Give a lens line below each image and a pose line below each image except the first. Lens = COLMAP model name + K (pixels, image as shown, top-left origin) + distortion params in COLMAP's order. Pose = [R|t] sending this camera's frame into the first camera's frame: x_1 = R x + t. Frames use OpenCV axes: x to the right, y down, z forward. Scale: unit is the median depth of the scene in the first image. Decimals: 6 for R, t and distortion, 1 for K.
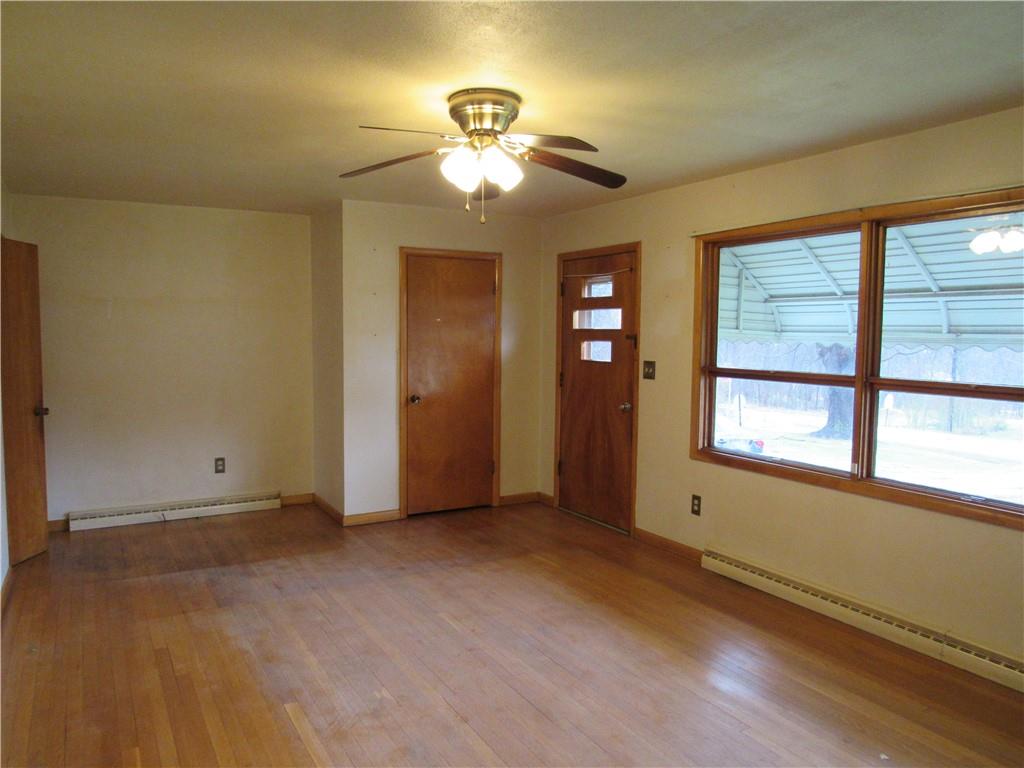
lens RADIAL K [[747.5, 0, 507.9], [0, 747.5, 389.0], [0, 0, 1]] dist [-0.007595, 0.004275]
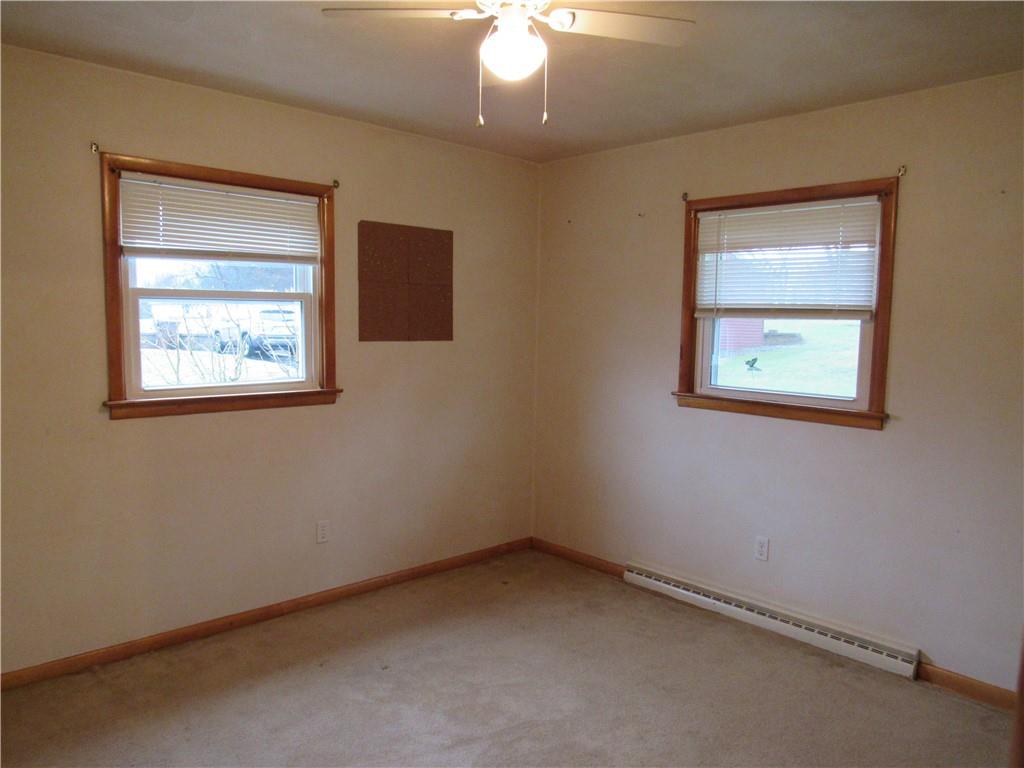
lens RADIAL K [[747.5, 0, 509.9], [0, 747.5, 383.7], [0, 0, 1]] dist [-0.007595, 0.004275]
pose [[0.968074, -0.002599, 0.250651, -0.123147], [-0.001077, 0.999894, 0.014531, -0.016365], [-0.250662, -0.014337, 0.967969, 0.239850]]
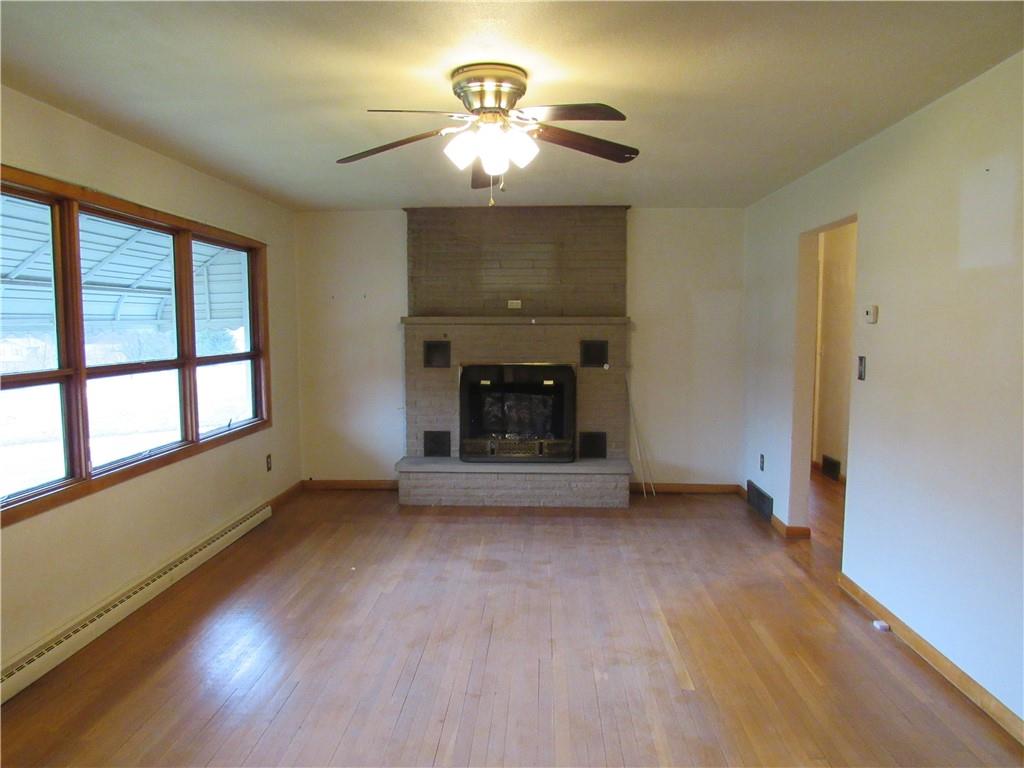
lens RADIAL K [[747.5, 0, 506.2], [0, 747.5, 380.9], [0, 0, 1]] dist [-0.007595, 0.004275]
pose [[-0.845606, -0.049009, 0.531553, -0.520960], [0.034191, 0.988759, 0.145555, -0.132378], [-0.532712, 0.141256, -0.834425, 1.664563]]
